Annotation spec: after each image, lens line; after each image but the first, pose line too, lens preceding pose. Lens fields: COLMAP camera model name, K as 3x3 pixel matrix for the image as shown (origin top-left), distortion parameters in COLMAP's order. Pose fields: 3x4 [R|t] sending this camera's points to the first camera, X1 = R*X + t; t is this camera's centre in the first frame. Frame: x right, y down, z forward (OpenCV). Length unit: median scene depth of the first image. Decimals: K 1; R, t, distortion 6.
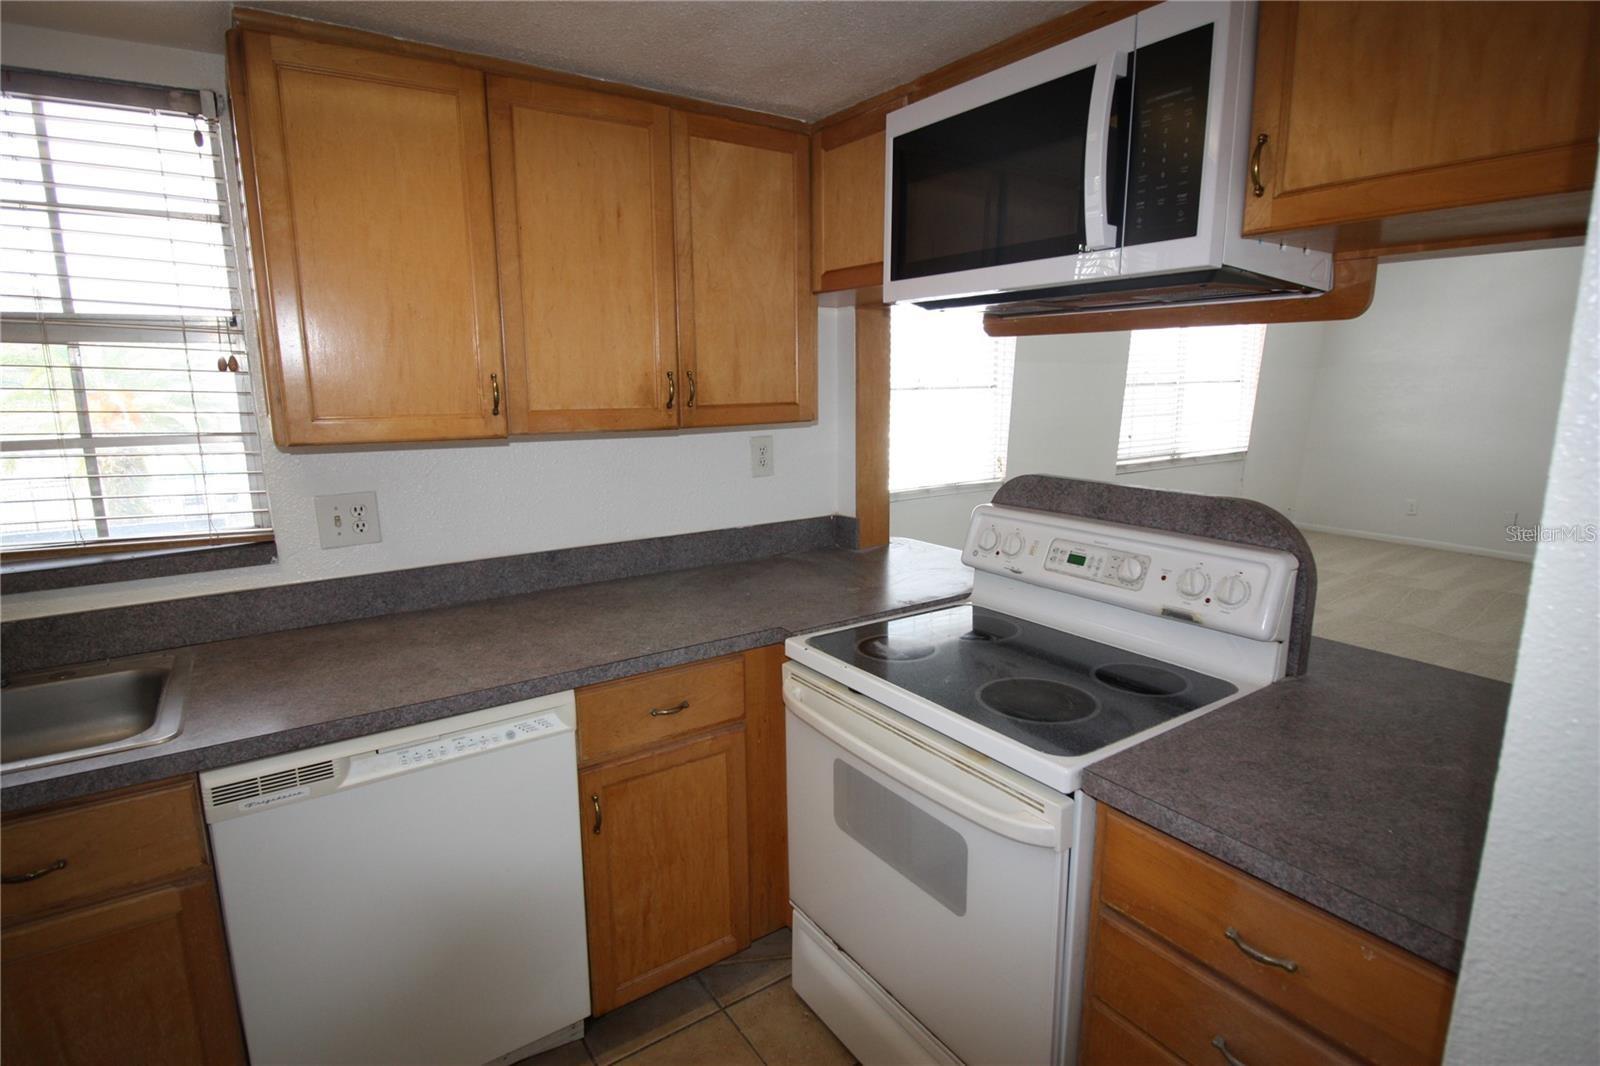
lens RADIAL K [[827.8, 0, 800.0], [0, 827.8, 533.0], [0, 0, 1]] dist [0.000198, -0.001270]
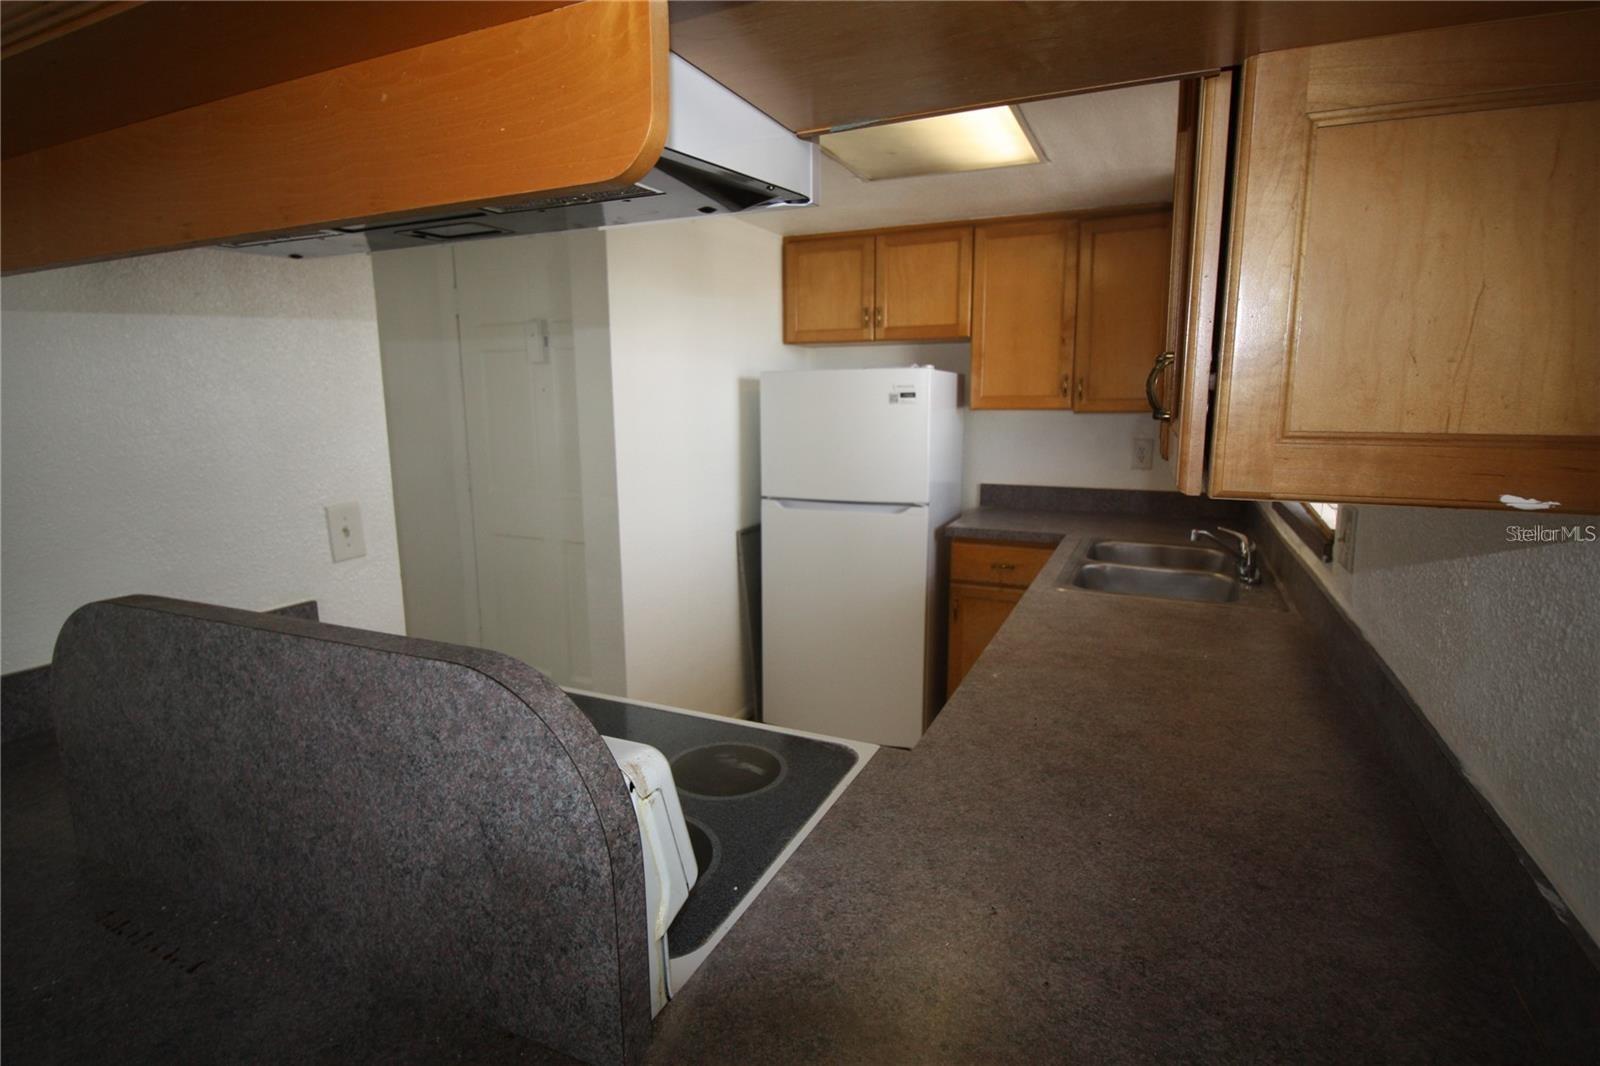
lens RADIAL K [[806.4, 0, 797.2], [0, 806.4, 535.5], [0, 0, 1]] dist [0.009562, -0.016530]
pose [[-0.852503, 0.105602, -0.511944, 0.399034], [-0.088205, 0.936275, 0.340013, -0.281696], [0.515226, 0.335018, -0.788863, 1.539302]]
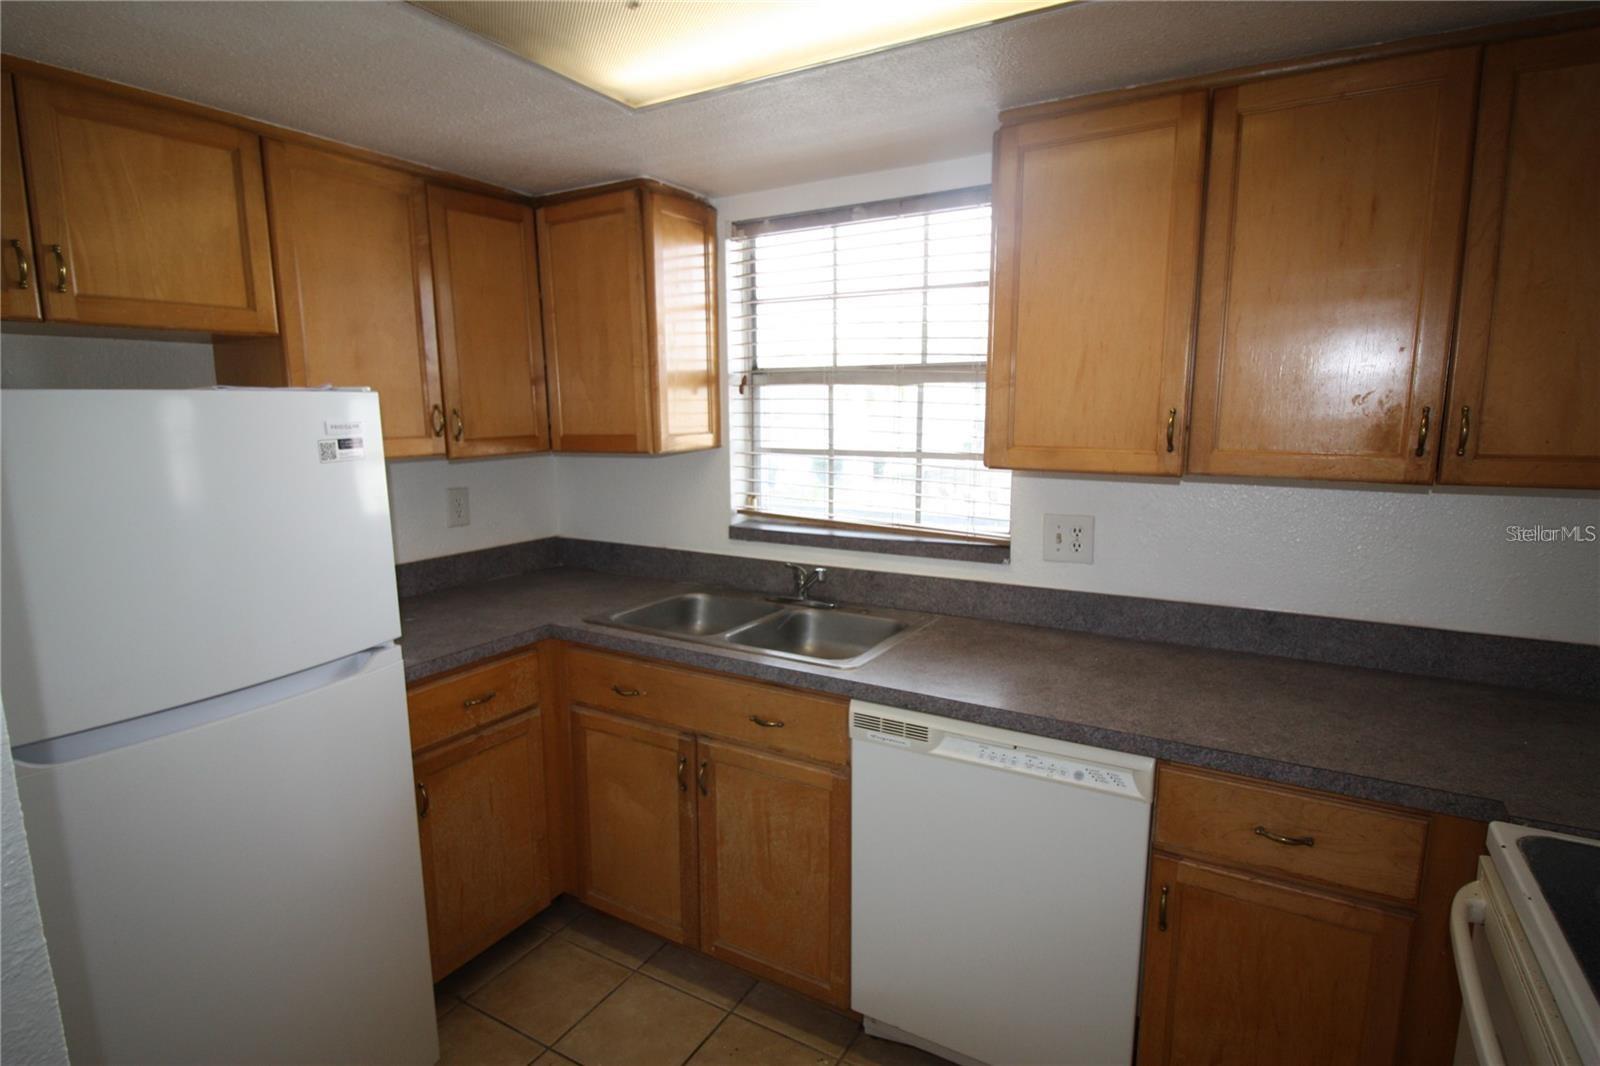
lens RADIAL K [[806.4, 0, 797.2], [0, 806.4, 535.5], [0, 0, 1]] dist [0.009562, -0.016530]
pose [[0.427651, 0.146813, -0.891942, 0.293443], [-0.172858, 0.981796, 0.078724, -0.048301], [0.887263, 0.120513, 0.445244, 0.228041]]
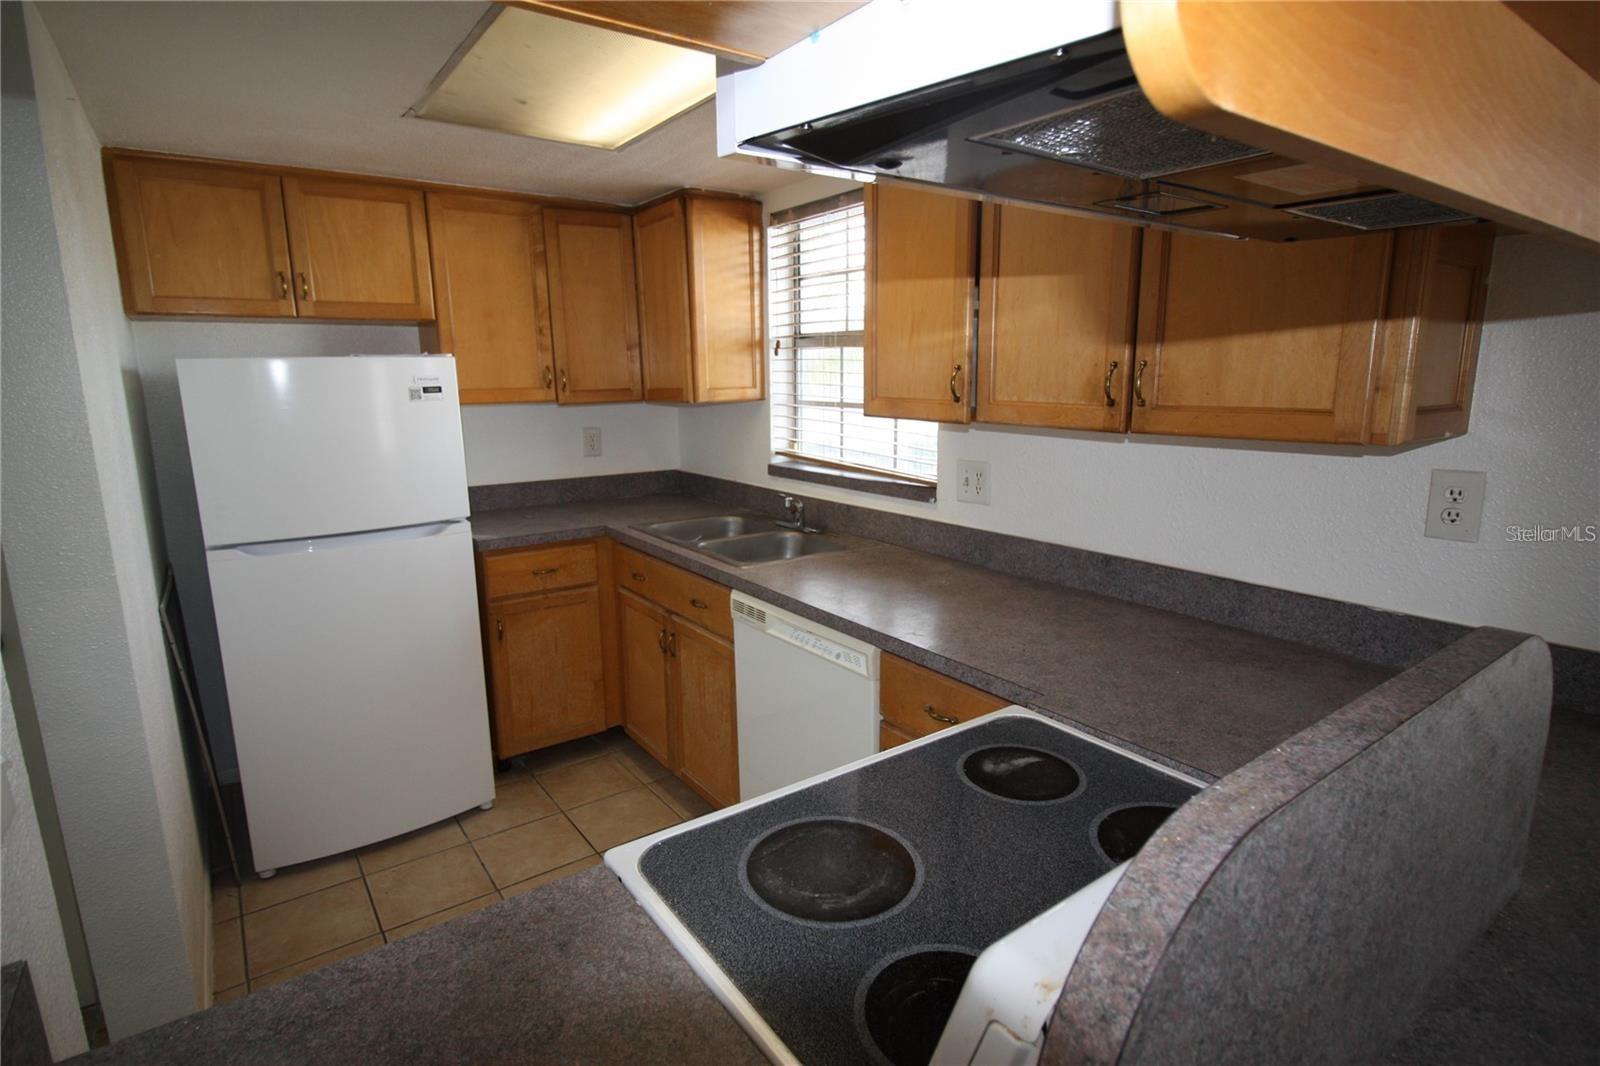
lens RADIAL K [[806.4, 0, 797.2], [0, 806.4, 535.5], [0, 0, 1]] dist [0.009562, -0.016530]
pose [[0.024322, 0.206234, -0.978200, 0.738897], [-0.185421, 0.962443, 0.198301, -0.147966], [0.982358, 0.176556, 0.061649, 0.770838]]
